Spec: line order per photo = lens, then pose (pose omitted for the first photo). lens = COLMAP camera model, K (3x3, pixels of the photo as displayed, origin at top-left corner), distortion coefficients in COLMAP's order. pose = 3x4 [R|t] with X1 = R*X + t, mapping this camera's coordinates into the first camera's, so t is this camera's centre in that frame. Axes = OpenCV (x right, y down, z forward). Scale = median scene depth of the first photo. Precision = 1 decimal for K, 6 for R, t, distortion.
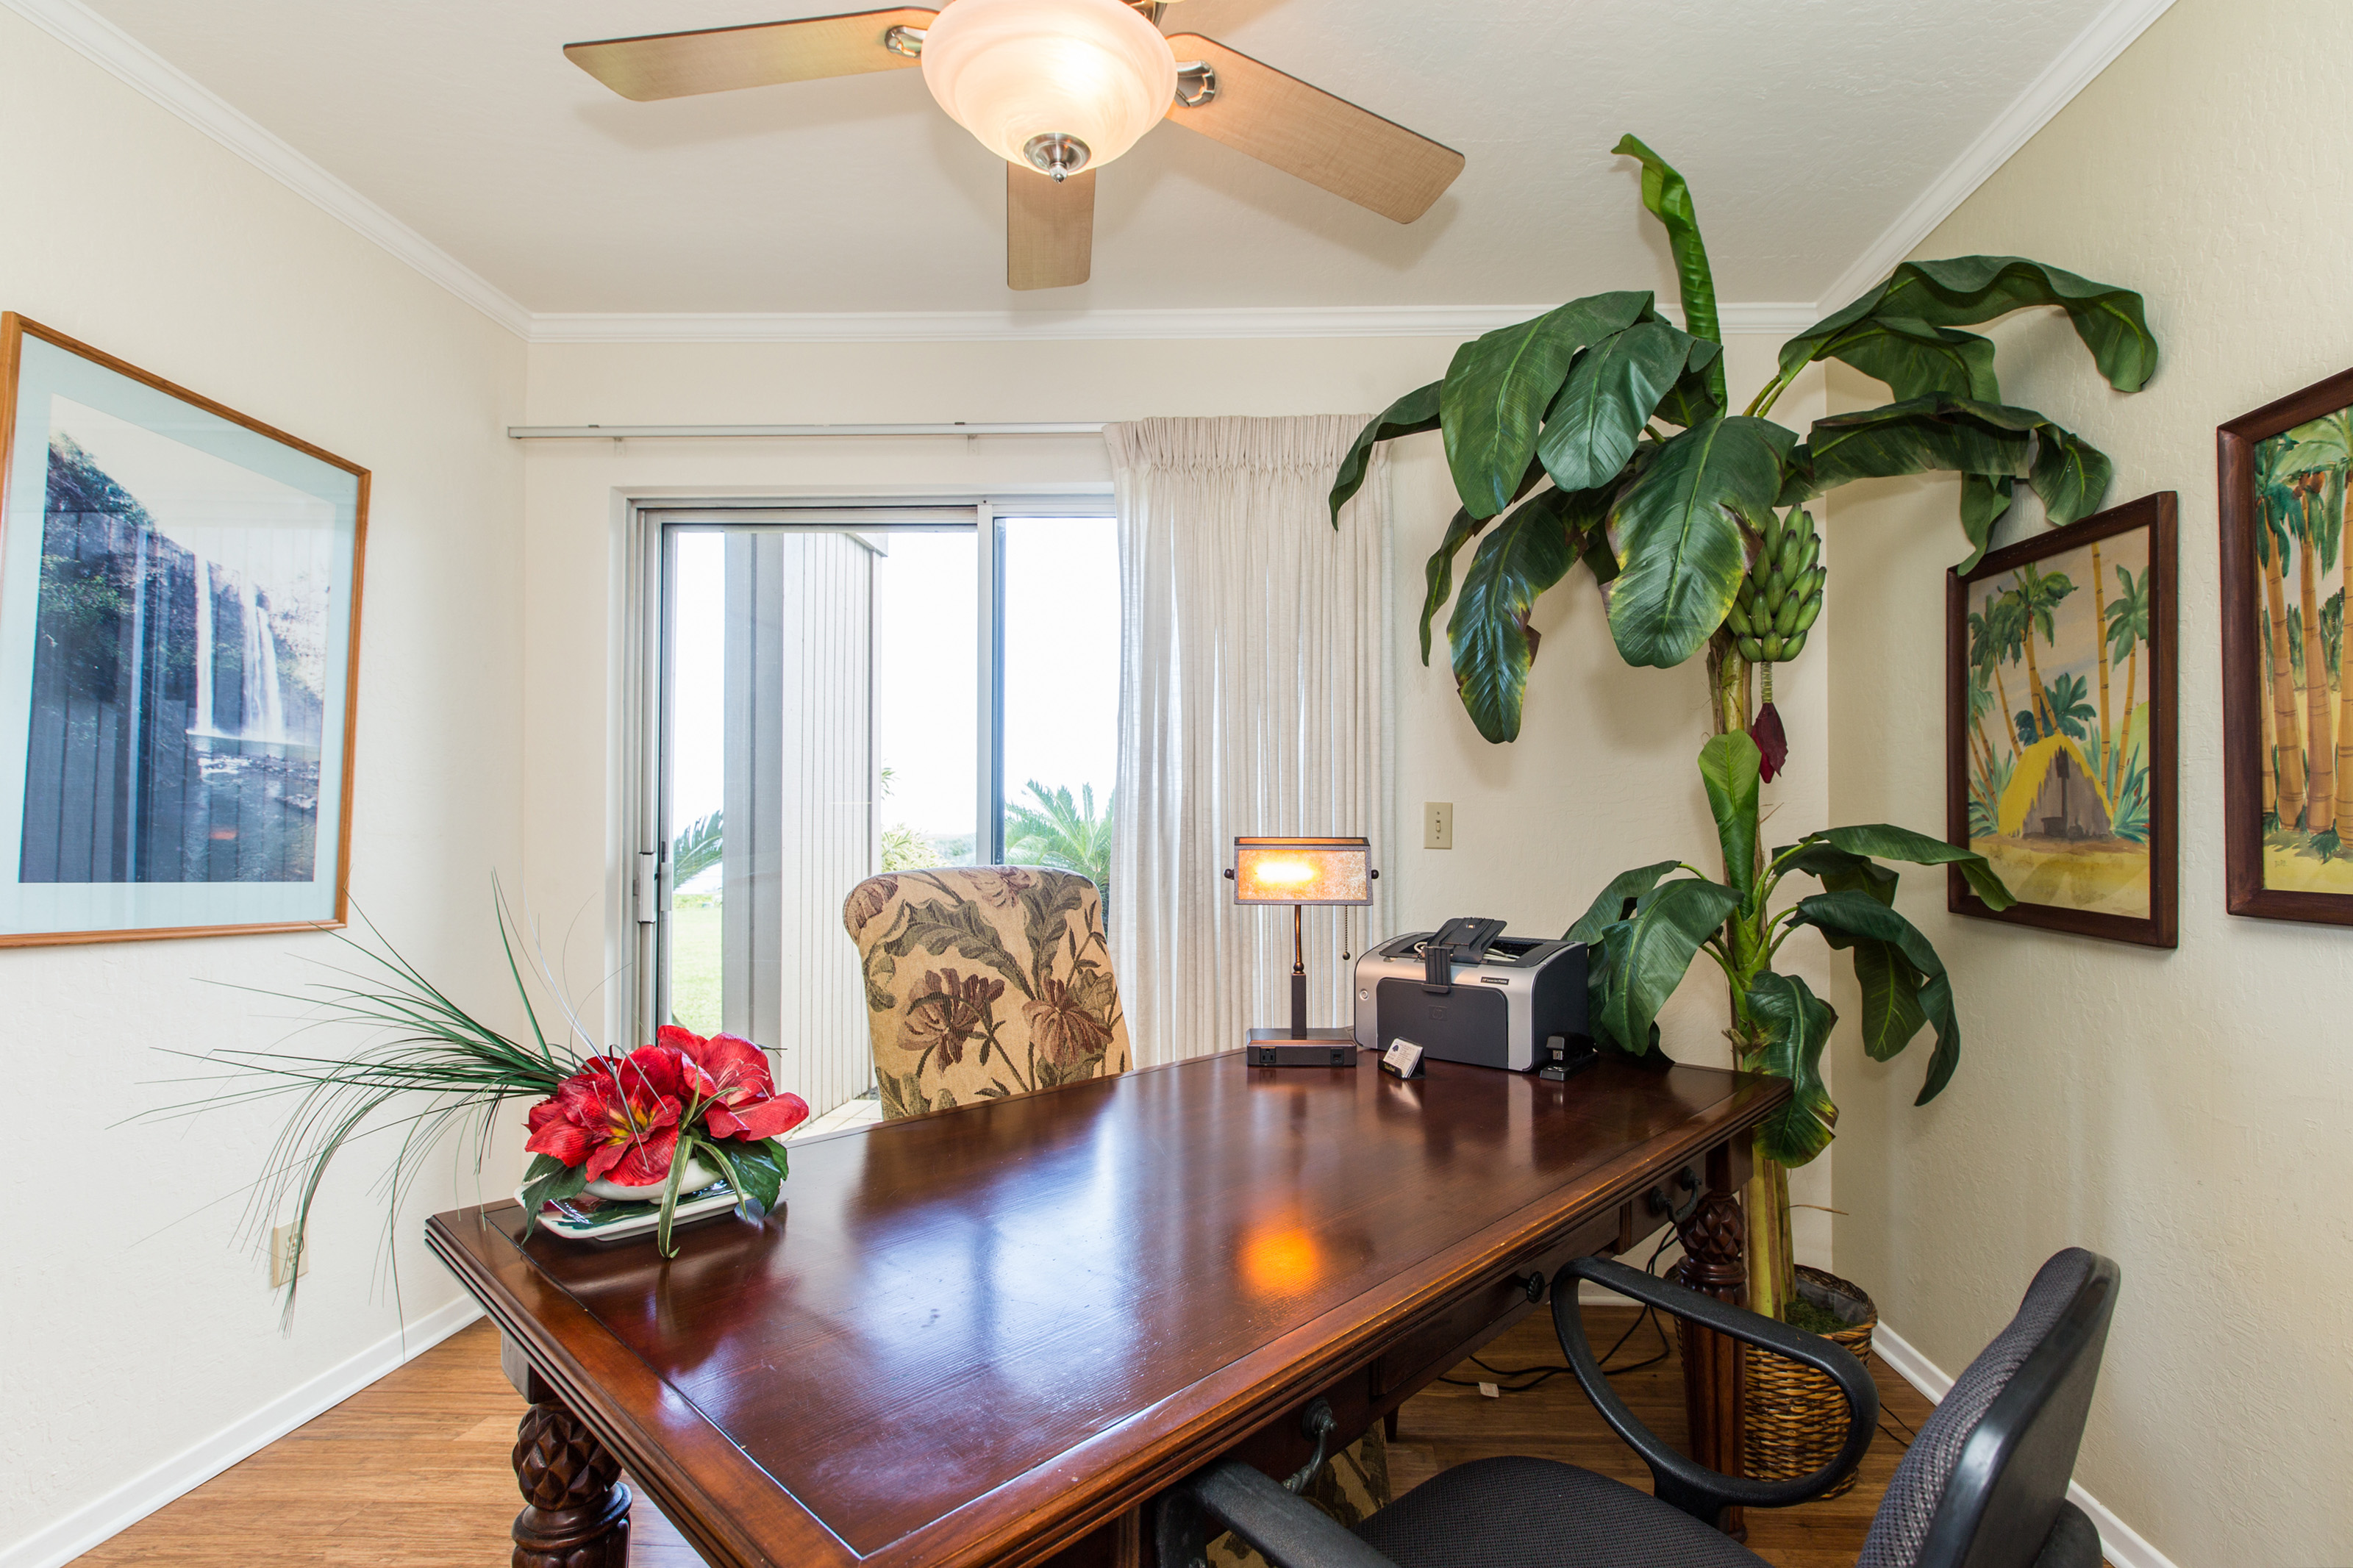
lens RADIAL K [[1047.2, 0, 1179.2], [0, 1047.2, 802.3], [0, 0, 1]] dist [0.002836, -0.000054]
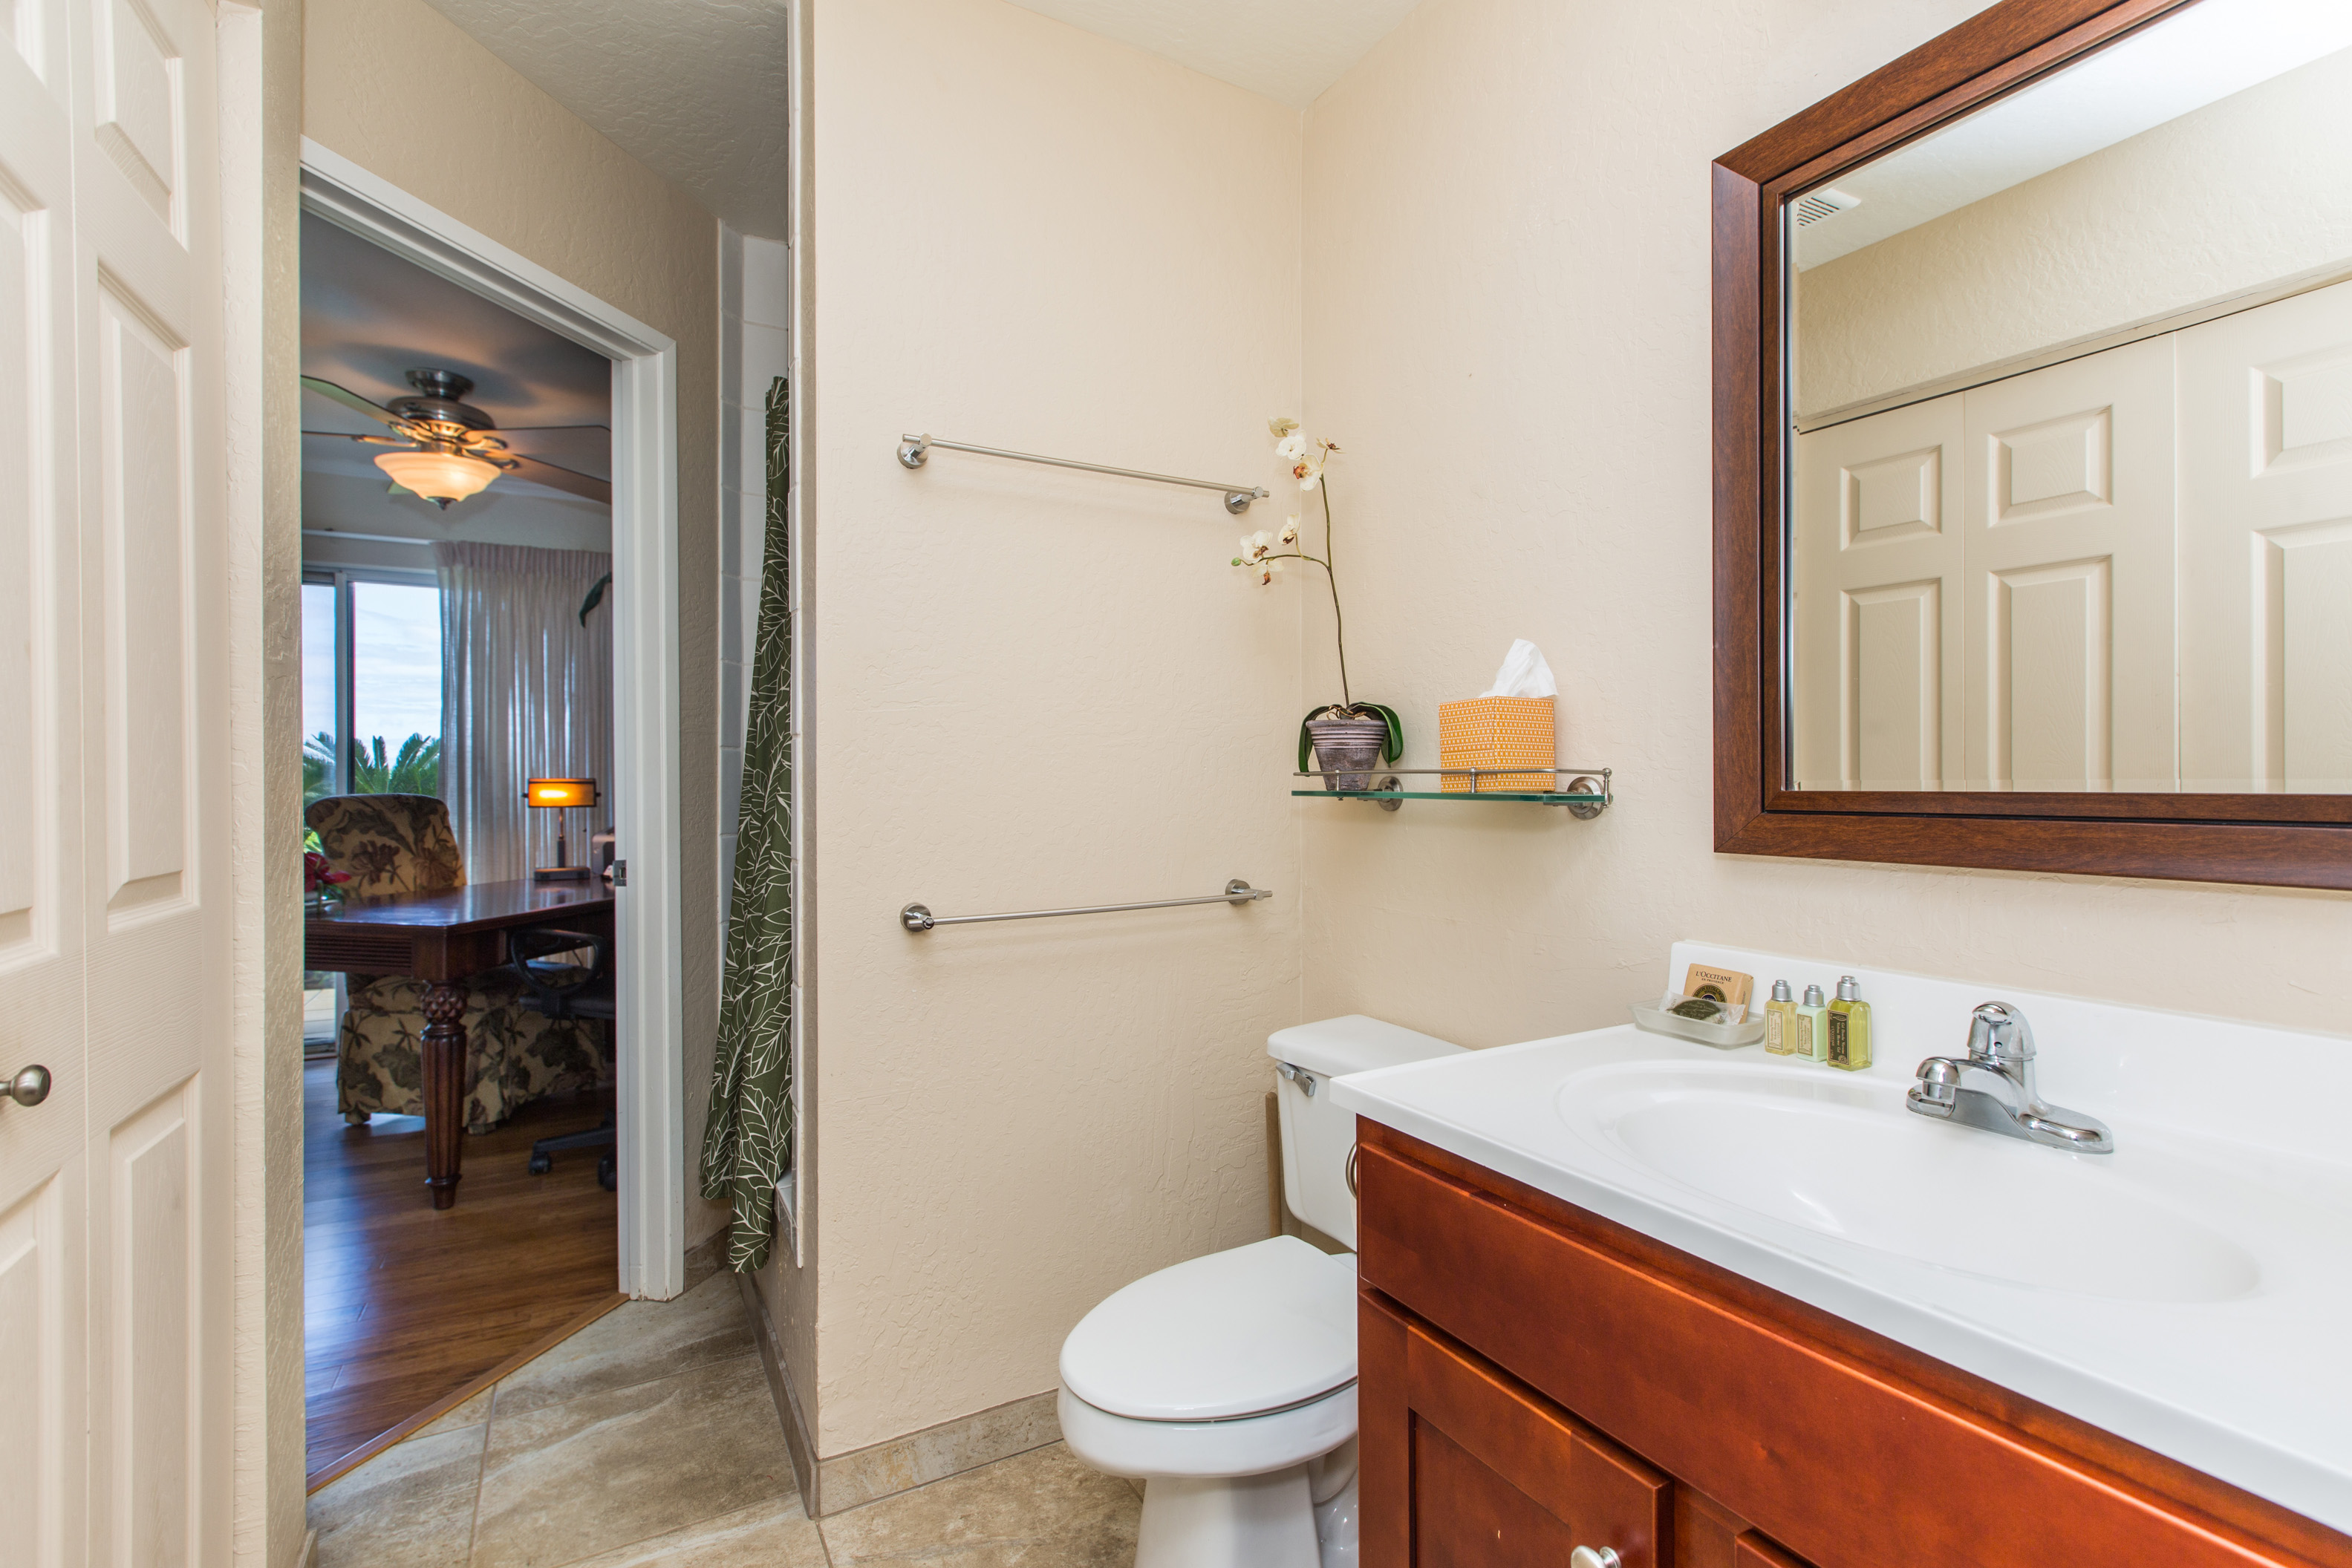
lens RADIAL K [[1046.7, 0, 1185.9], [0, 1046.7, 788.9], [0, 0, 1]] dist [0.002836, -0.000054]
pose [[0.812178, -0.009615, 0.583330, -0.110214], [-0.013457, 0.999289, 0.035207, -0.043062], [-0.583254, -0.036444, 0.811472, -1.629235]]
